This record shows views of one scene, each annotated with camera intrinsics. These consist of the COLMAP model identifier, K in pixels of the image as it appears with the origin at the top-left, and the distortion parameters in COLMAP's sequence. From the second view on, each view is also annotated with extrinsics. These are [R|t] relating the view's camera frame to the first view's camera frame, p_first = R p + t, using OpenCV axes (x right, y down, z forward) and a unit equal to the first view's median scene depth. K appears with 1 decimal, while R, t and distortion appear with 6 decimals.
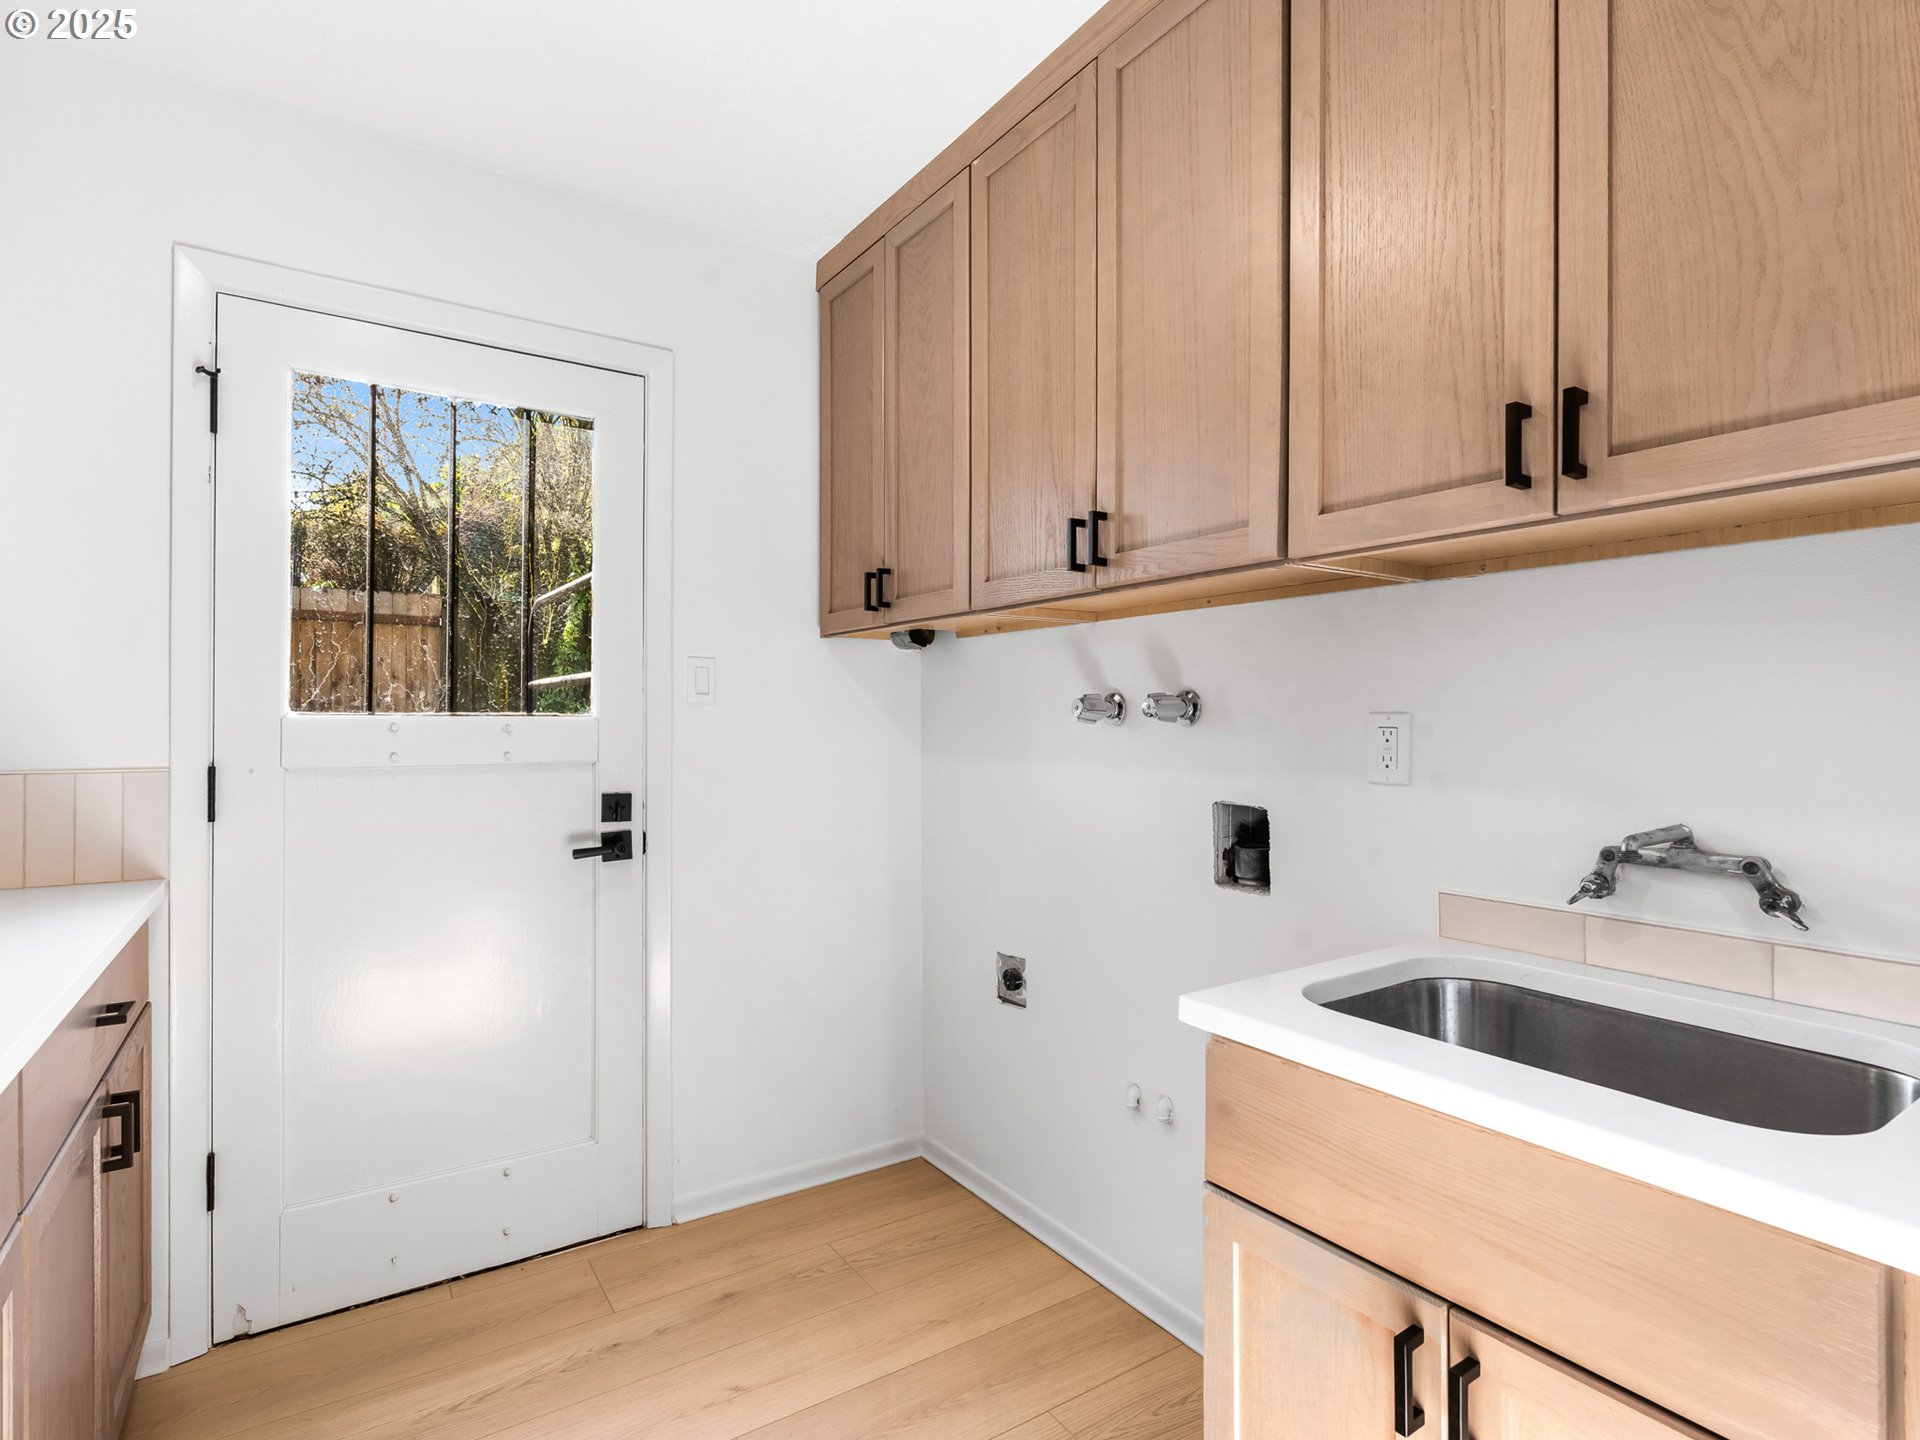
lens RADIAL K [[970.6, 0, 958.2], [0, 970.6, 719.6], [0, 0, 1]] dist [-0.002758, 0.000368]
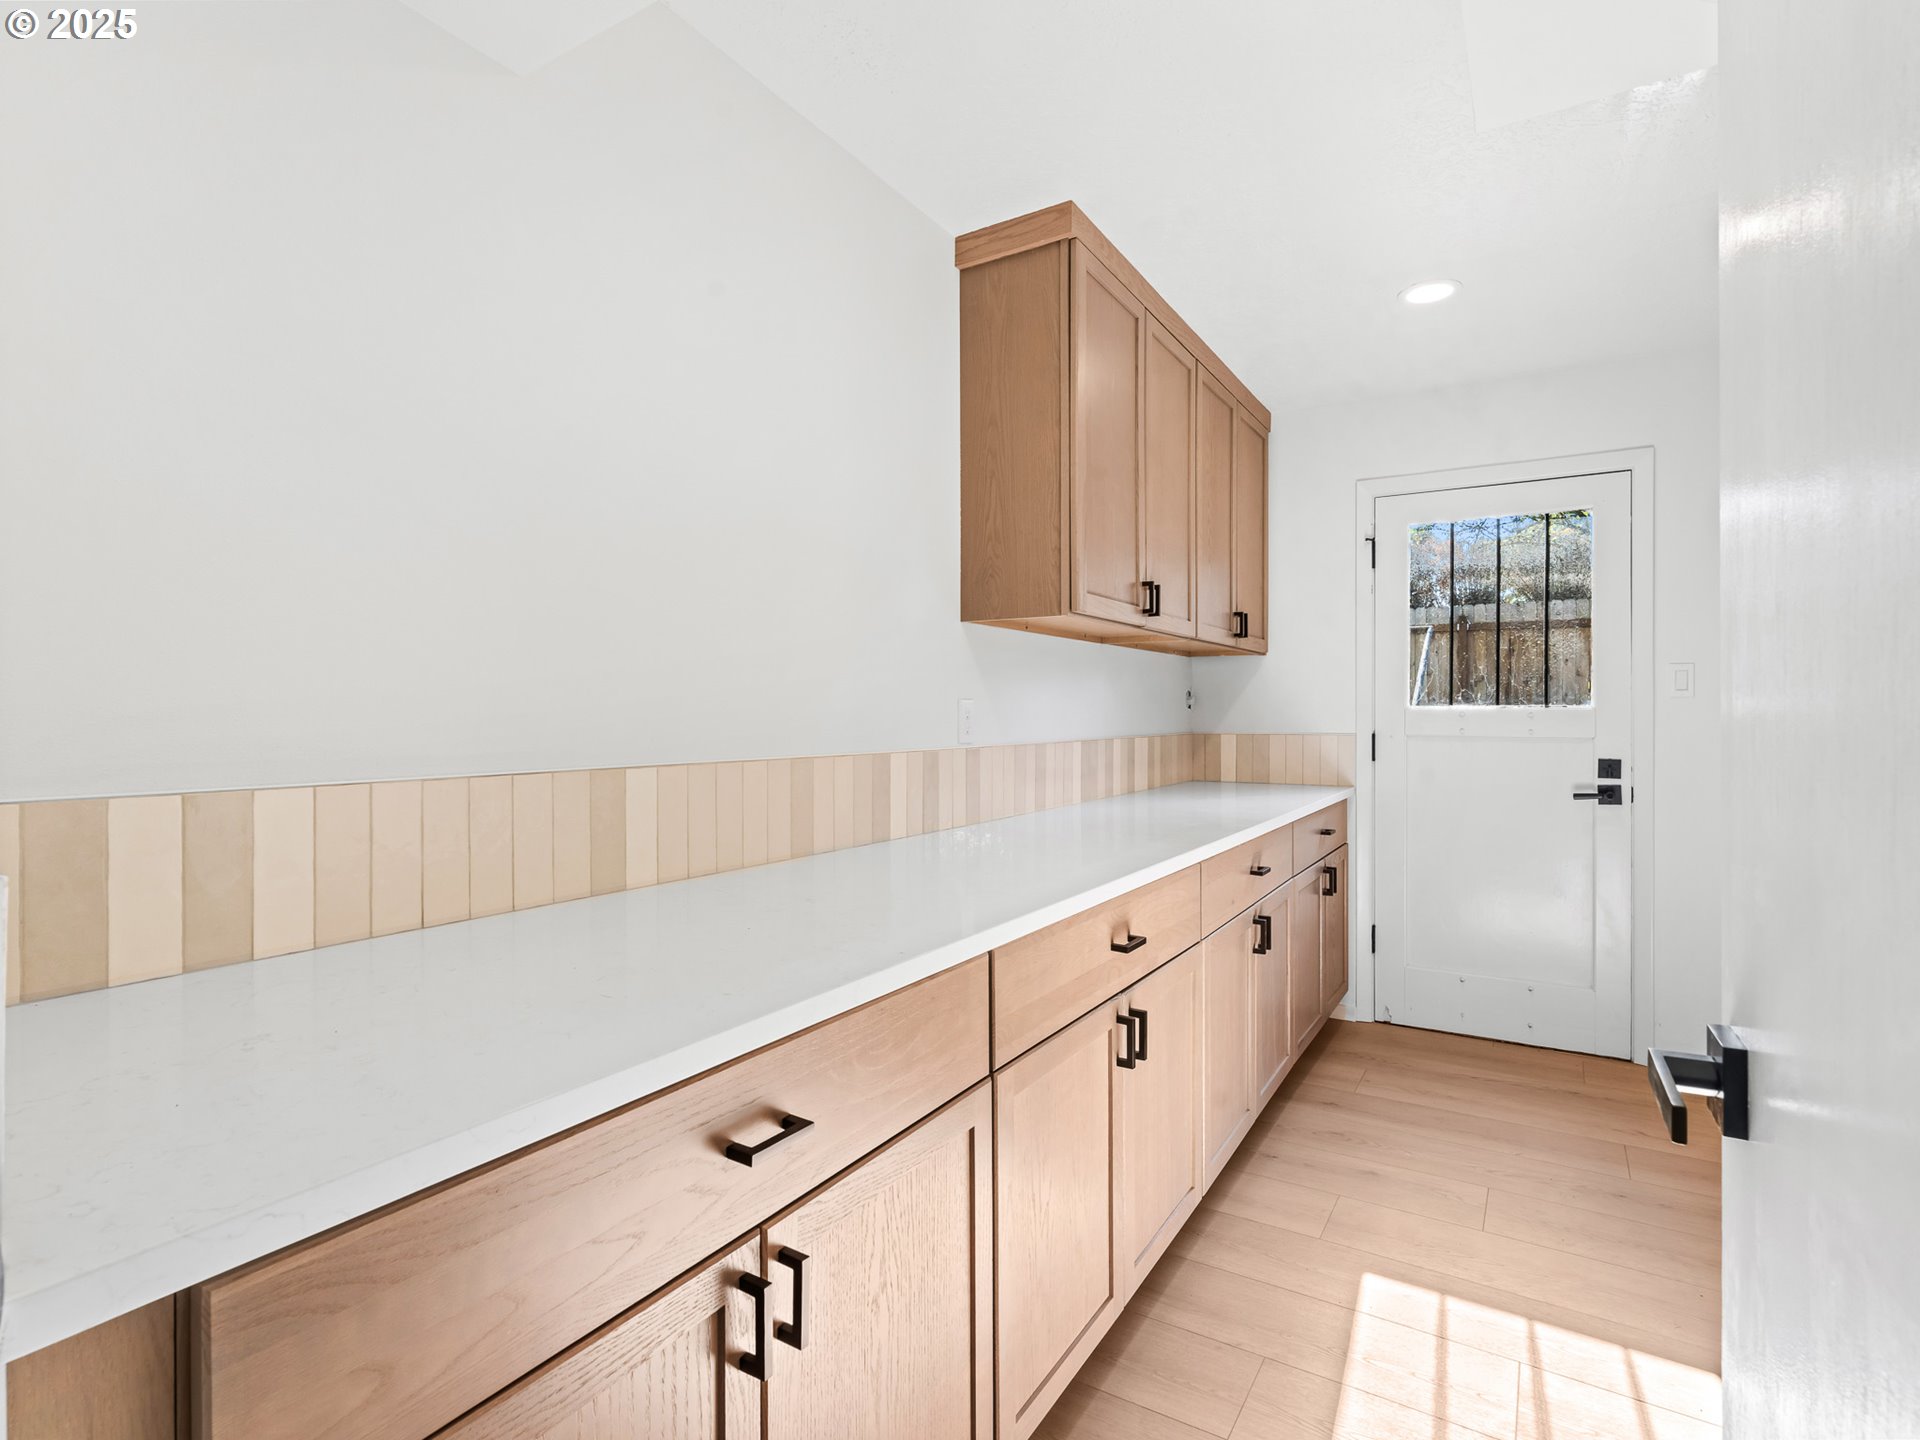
lens RADIAL K [[970.6, 0, 956.6], [0, 970.6, 720.1], [0, 0, 1]] dist [-0.002758, 0.000368]
pose [[0.424598, 0.004310, -0.905372, 0.587407], [0.002968, 0.999977, 0.006153, 0.005133], [0.905377, -0.005300, 0.424576, -0.547223]]
